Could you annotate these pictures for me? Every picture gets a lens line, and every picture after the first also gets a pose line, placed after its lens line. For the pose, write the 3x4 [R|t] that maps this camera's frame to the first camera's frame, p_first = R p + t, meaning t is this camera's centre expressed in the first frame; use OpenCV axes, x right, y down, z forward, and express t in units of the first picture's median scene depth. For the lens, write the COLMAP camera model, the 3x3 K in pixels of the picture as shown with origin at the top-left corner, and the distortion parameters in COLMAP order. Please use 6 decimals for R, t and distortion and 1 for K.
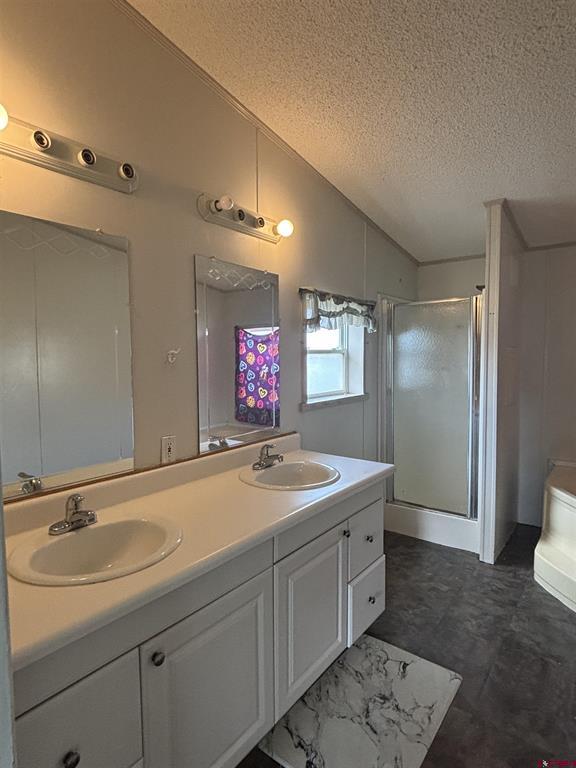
lens RADIAL K [[421.4, 0, 288.0], [0, 421.4, 384.0], [0, 0, 1]] dist [-0.001964, -0.000497]
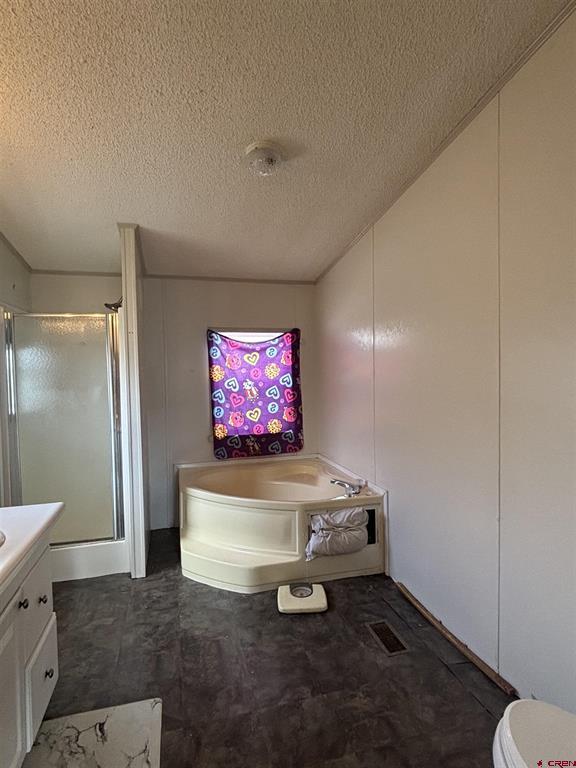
lens RADIAL K [[423.4, 0, 288.0], [0, 423.4, 384.0], [0, 0, 1]] dist [-0.038101, 0.019349]
pose [[0.604913, -0.028253, 0.795790, -0.104513], [0.063132, 0.997926, -0.012560, -0.004965], [-0.793785, 0.057838, 0.605442, 0.084205]]
